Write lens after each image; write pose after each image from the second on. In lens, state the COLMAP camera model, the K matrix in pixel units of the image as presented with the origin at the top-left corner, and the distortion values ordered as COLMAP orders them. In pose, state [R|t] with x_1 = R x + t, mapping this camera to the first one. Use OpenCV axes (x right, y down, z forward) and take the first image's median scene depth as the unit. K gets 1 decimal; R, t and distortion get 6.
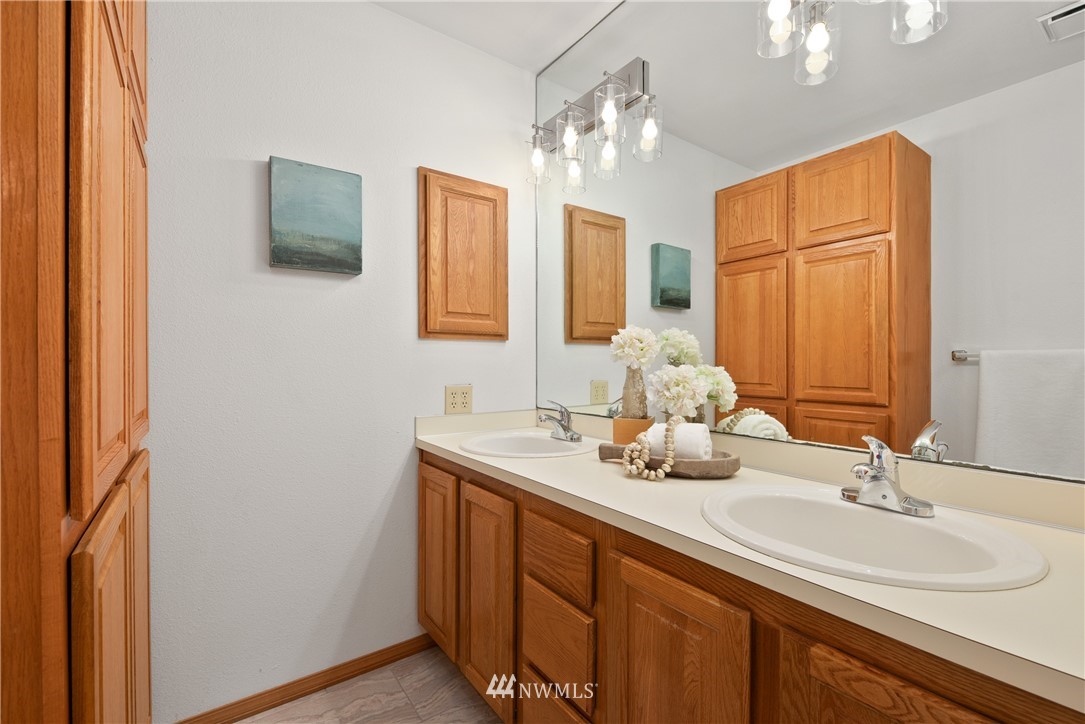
lens RADIAL K [[468.5, 0, 545.3], [0, 468.5, 360.6], [0, 0, 1]] dist [0.011259, -0.006390]
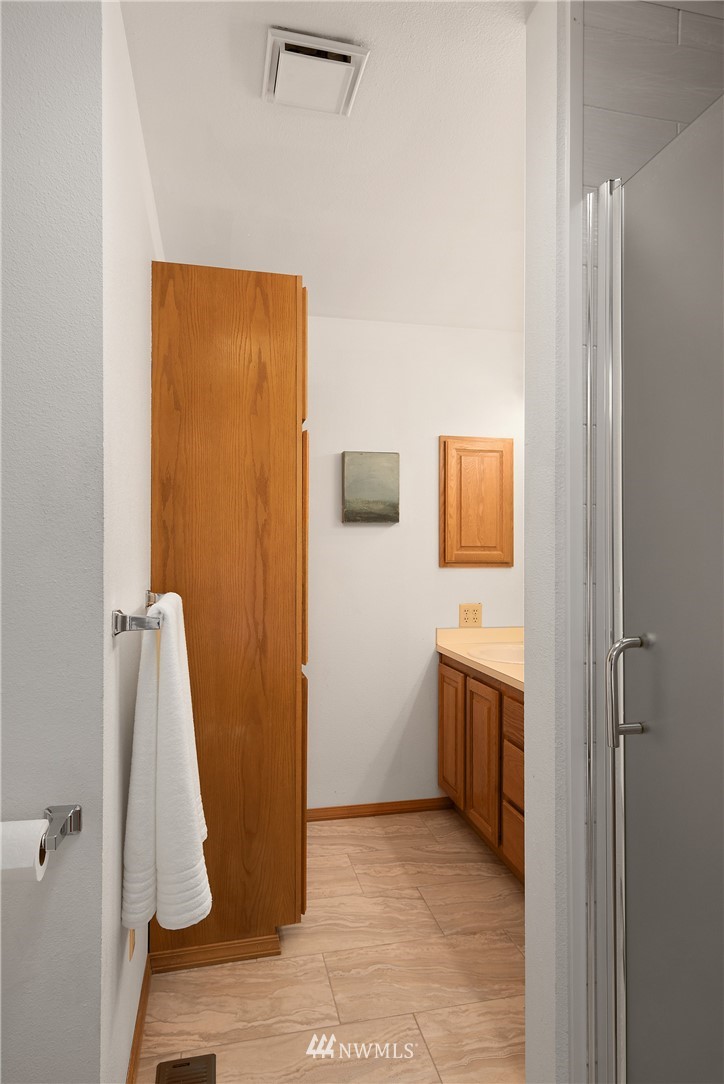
lens RADIAL K [[619.1, 0, 358.5], [0, 619.1, 542.1], [0, 0, 1]] dist [0.007484, 0.000208]
pose [[0.917756, 0.001114, -0.397142, 0.222069], [-0.005282, 0.999942, -0.009402, -0.108381], [0.397109, 0.010727, 0.917709, -0.713562]]
